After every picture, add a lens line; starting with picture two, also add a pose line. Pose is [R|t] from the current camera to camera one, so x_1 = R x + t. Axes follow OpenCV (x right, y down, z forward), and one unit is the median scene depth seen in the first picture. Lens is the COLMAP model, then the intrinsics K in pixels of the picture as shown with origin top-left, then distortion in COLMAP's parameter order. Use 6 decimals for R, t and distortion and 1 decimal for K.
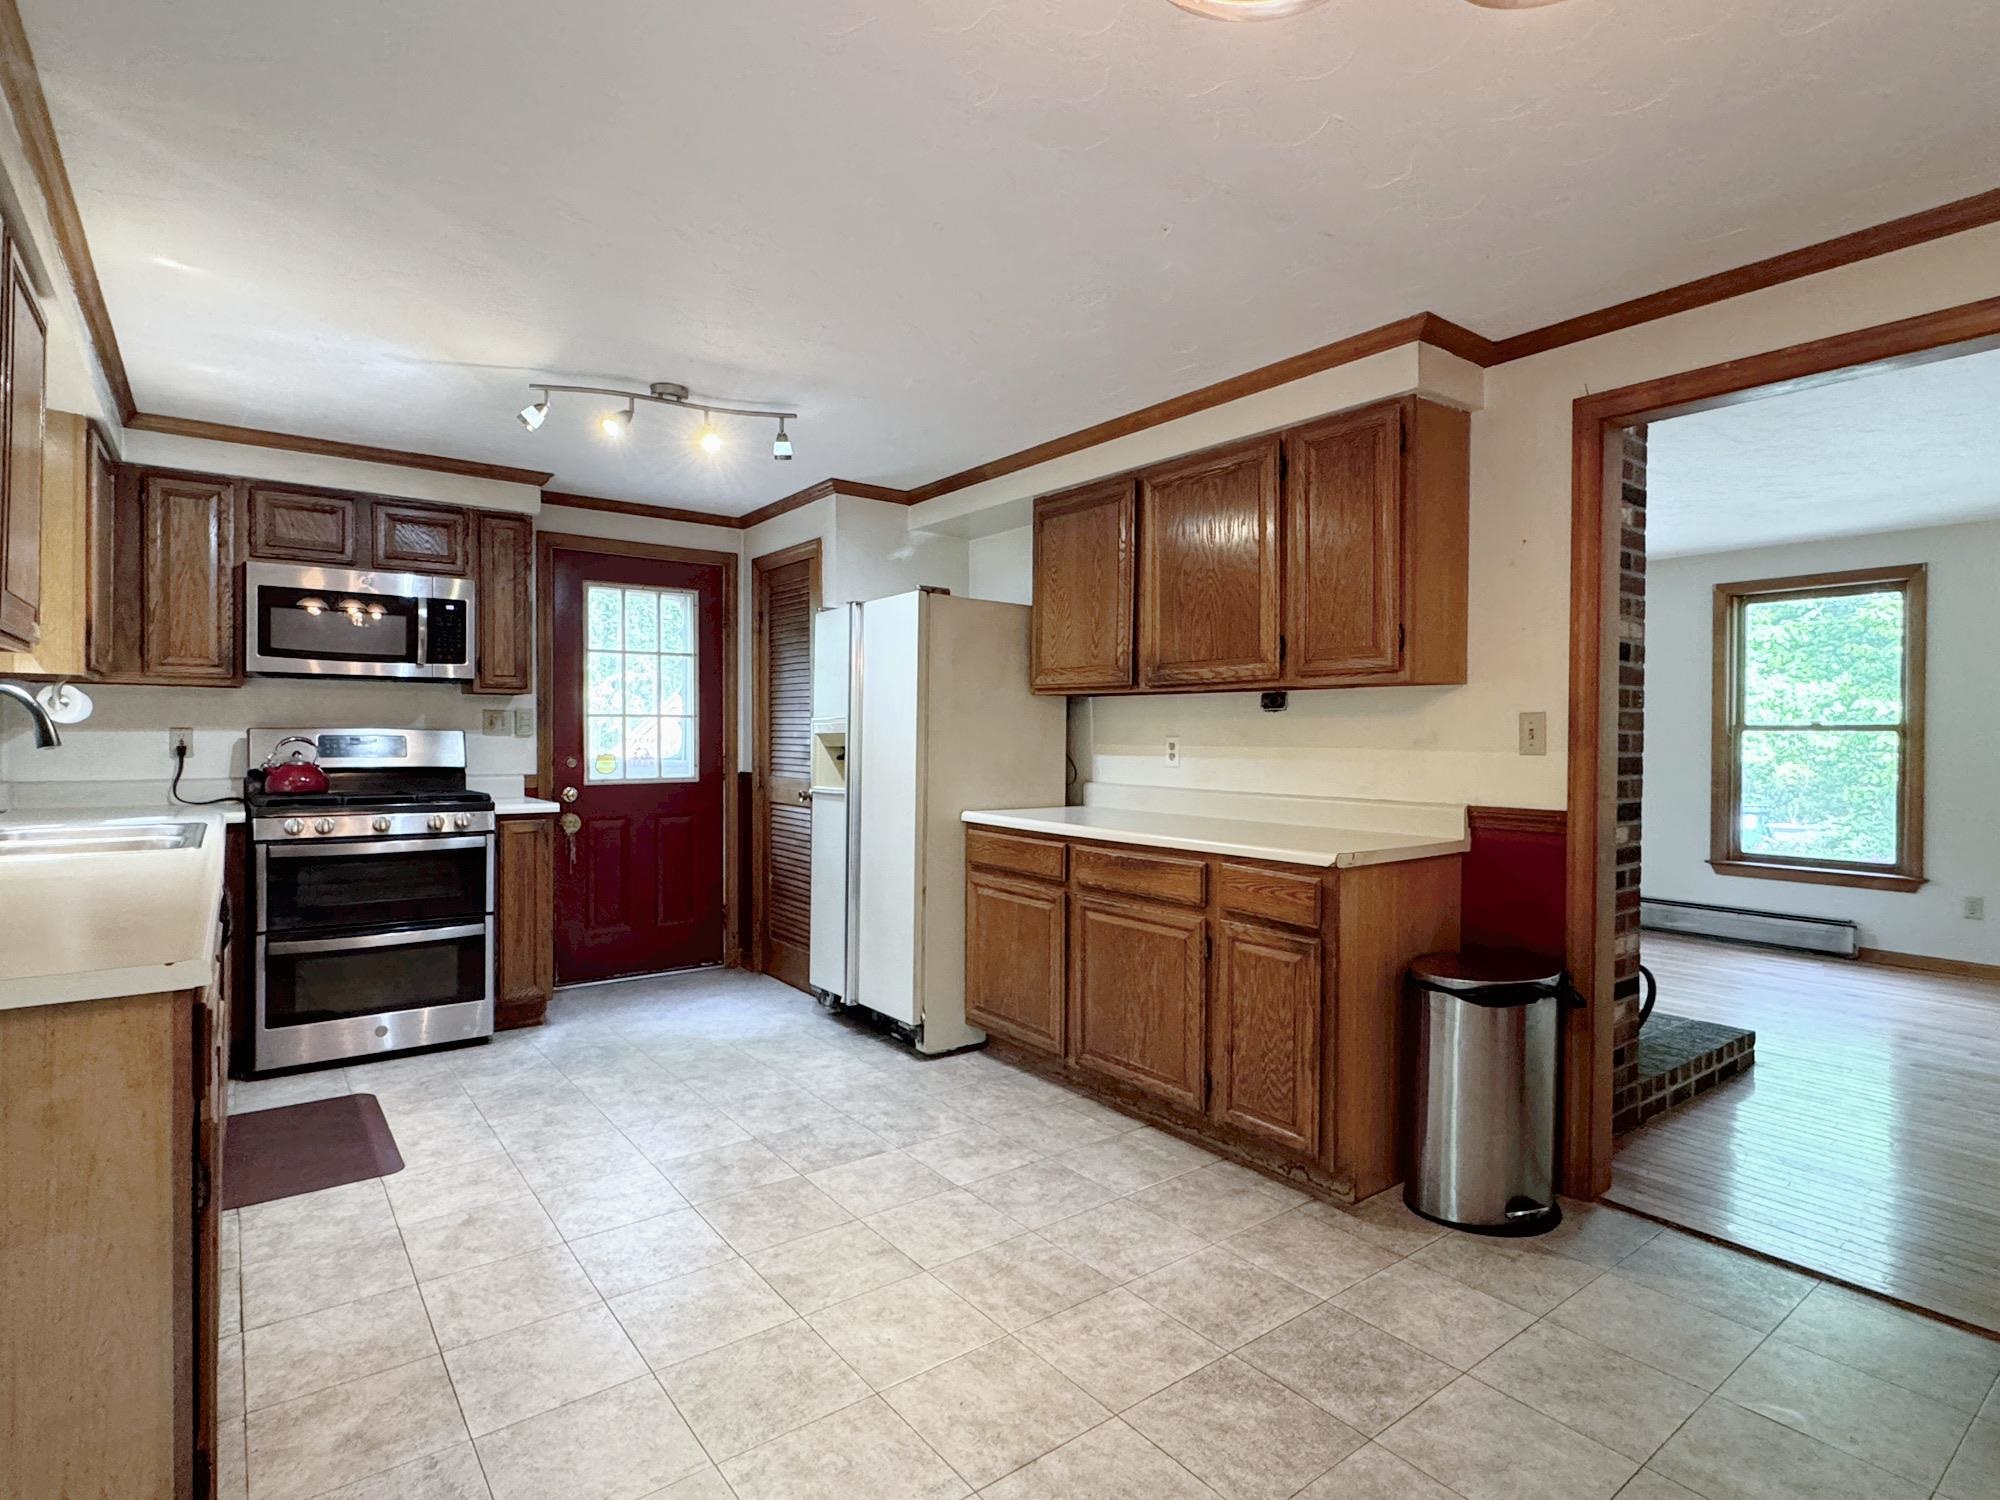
lens RADIAL K [[1021.4, 0, 1000.0], [0, 1021.4, 750.0], [0, 0, 1]] dist [0.001788, -0.000195]
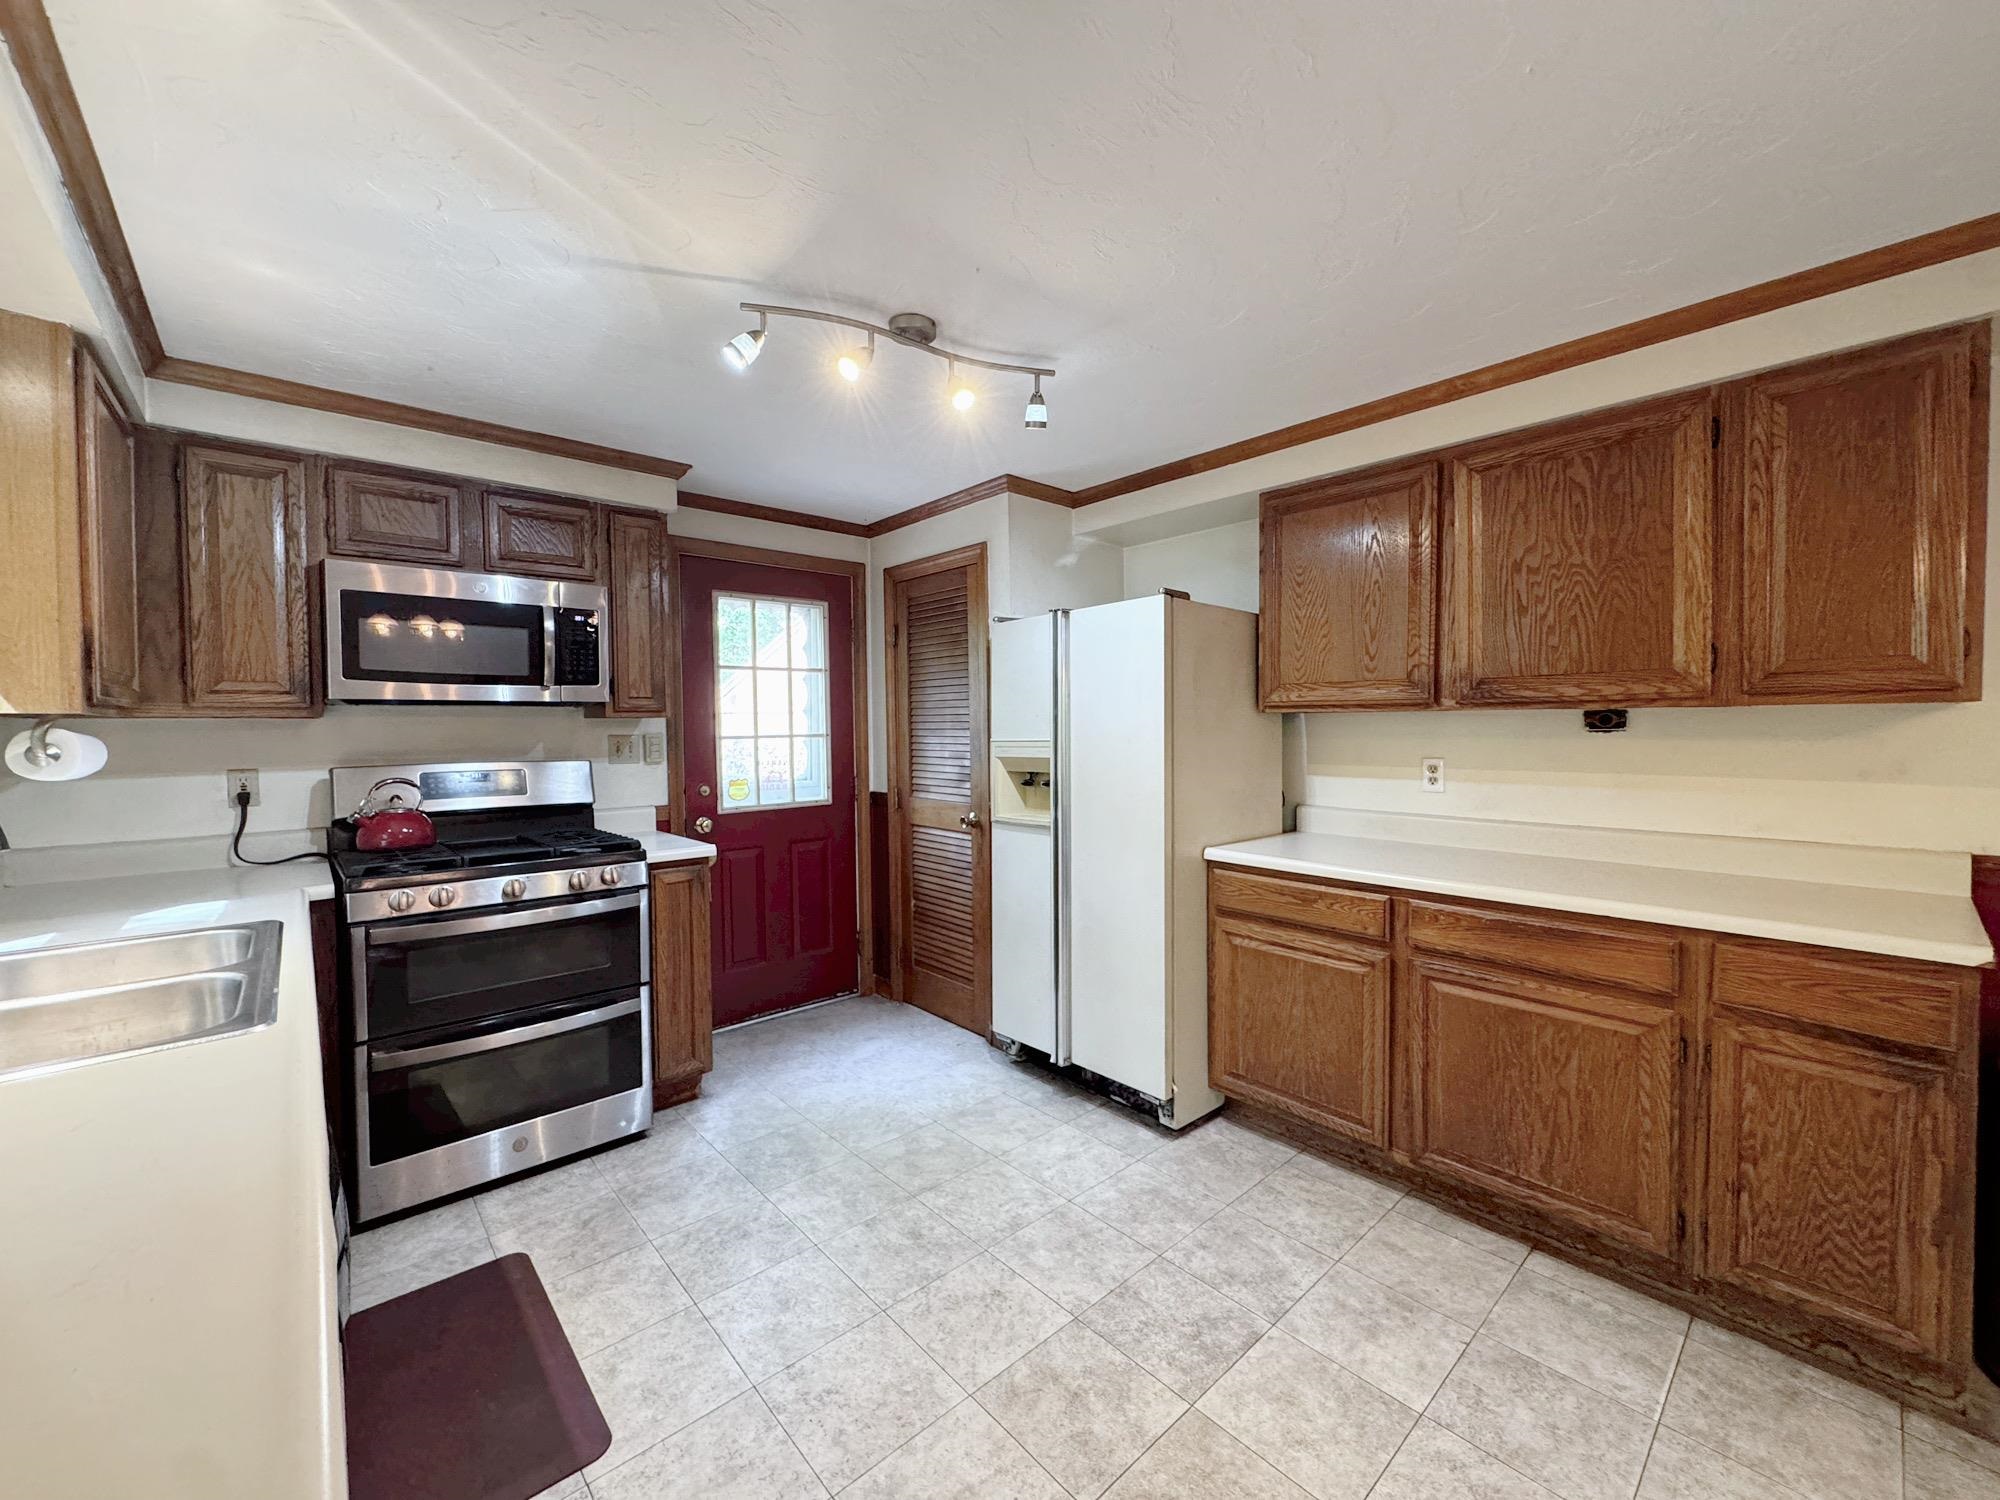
lens RADIAL K [[794.4, 0, 1002.1], [0, 794.4, 748.9], [0, 0, 1]] dist [-0.000680, 0.000352]
pose [[0.996439, -0.017806, 0.082412, -0.274182], [0.016682, 0.999759, 0.014301, -0.039113], [-0.082647, -0.012875, 0.996496, 0.350749]]
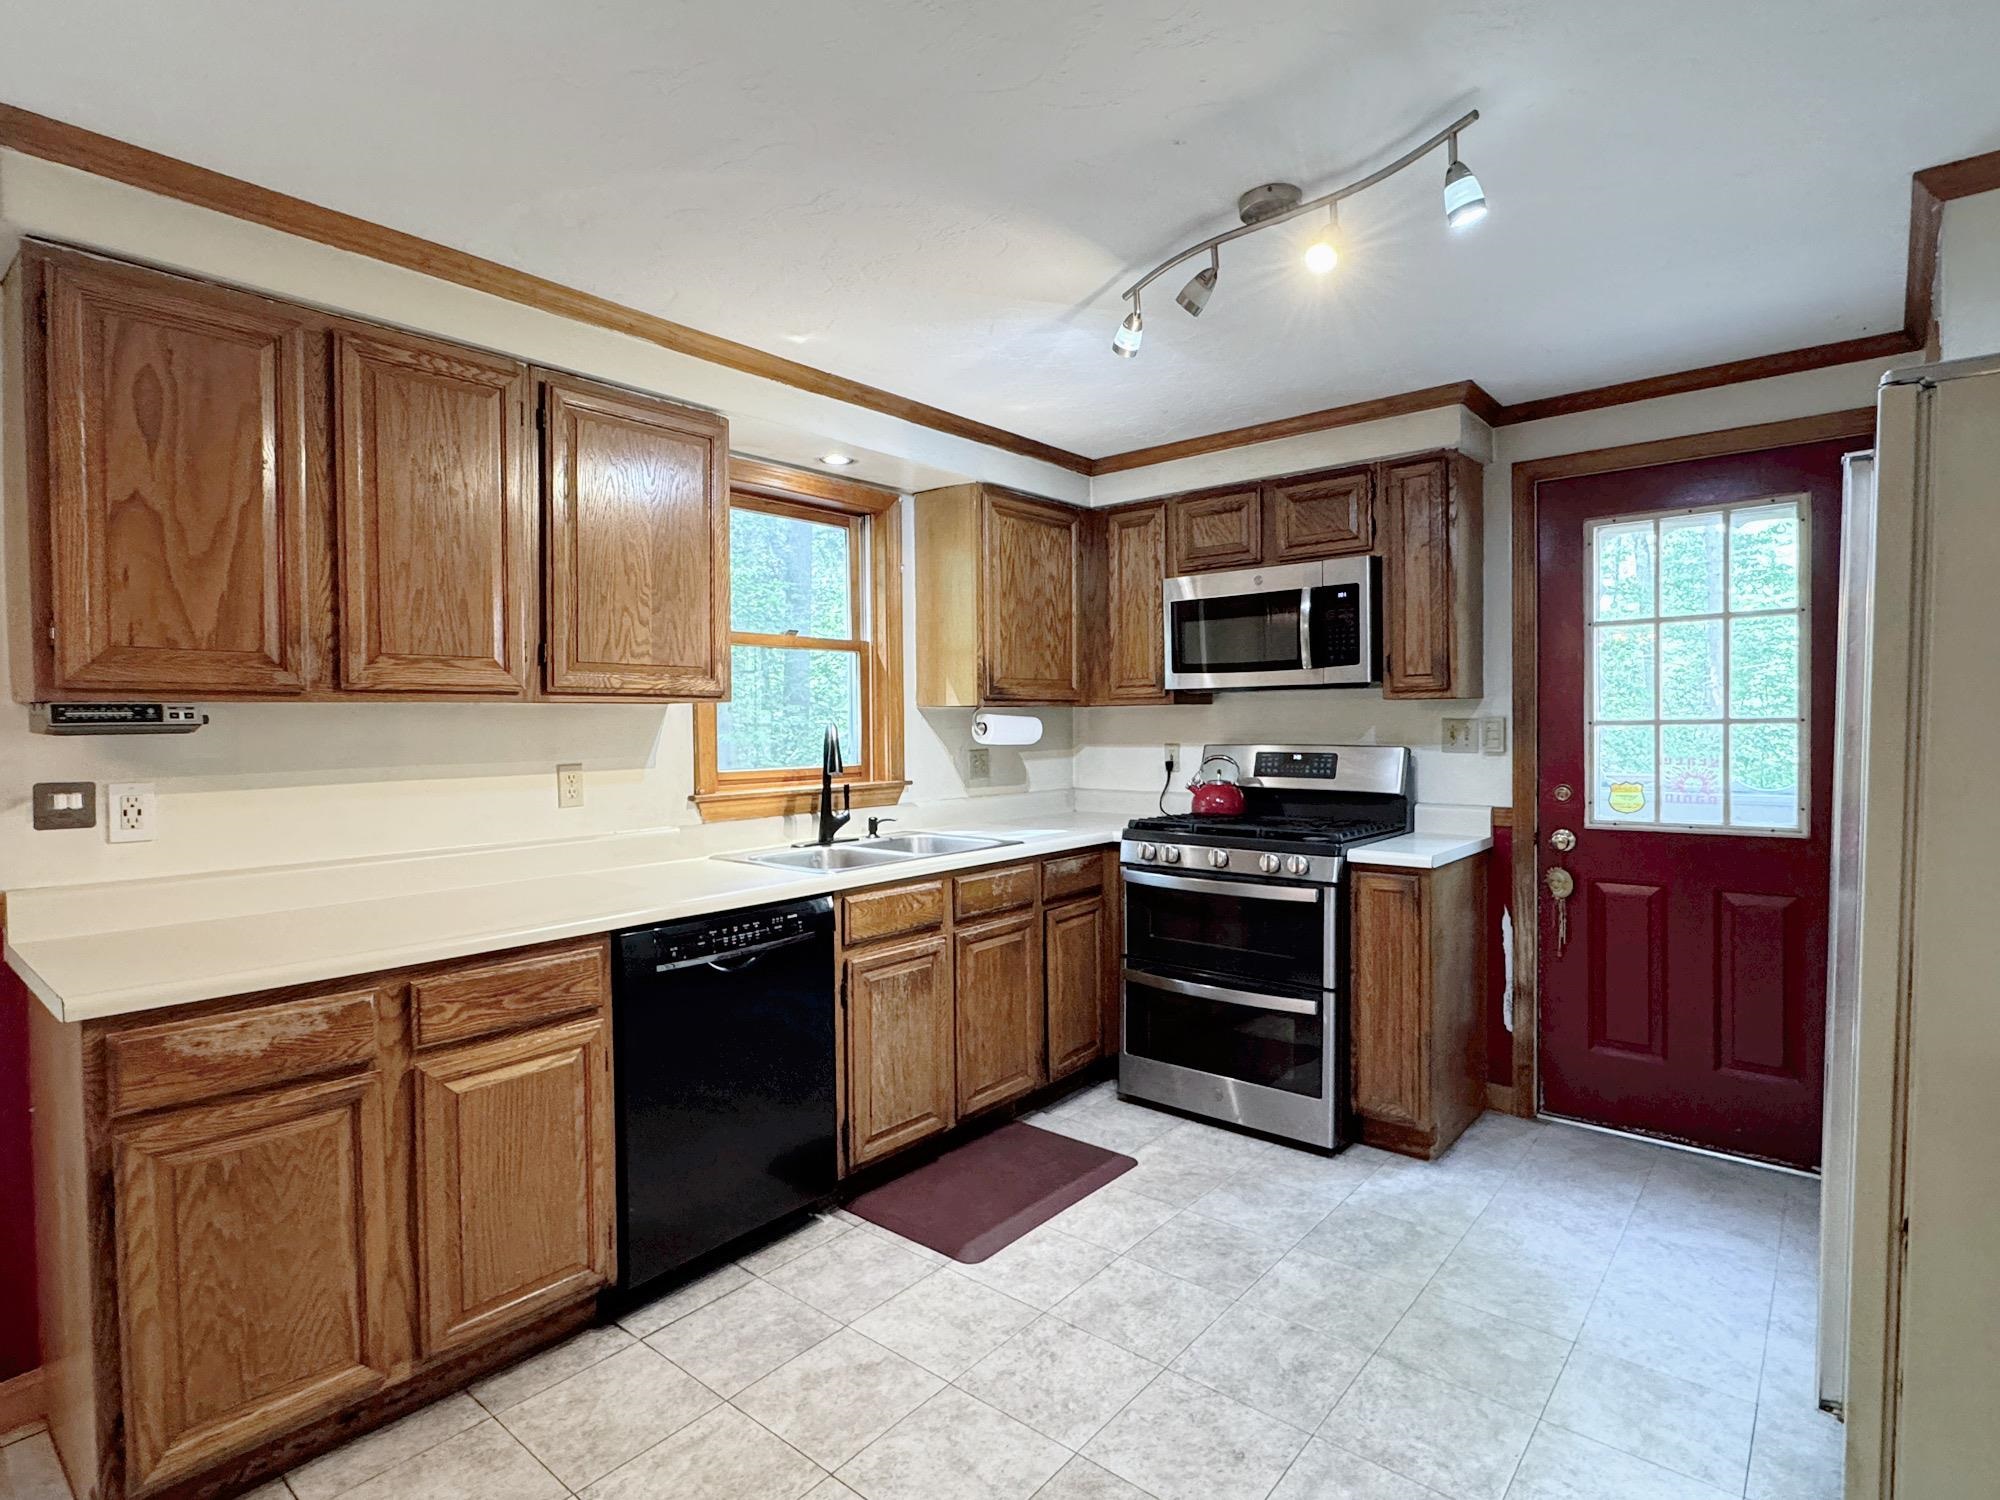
lens RADIAL K [[1022.1, 0, 996.7], [0, 1022.1, 748.4], [0, 0, 1]] dist [-0.002365, 0.000805]
pose [[0.222233, 0.016841, -0.974848, 0.202737], [-0.002599, 0.999857, 0.016681, -0.035824], [0.974990, -0.001173, 0.222245, 0.623684]]
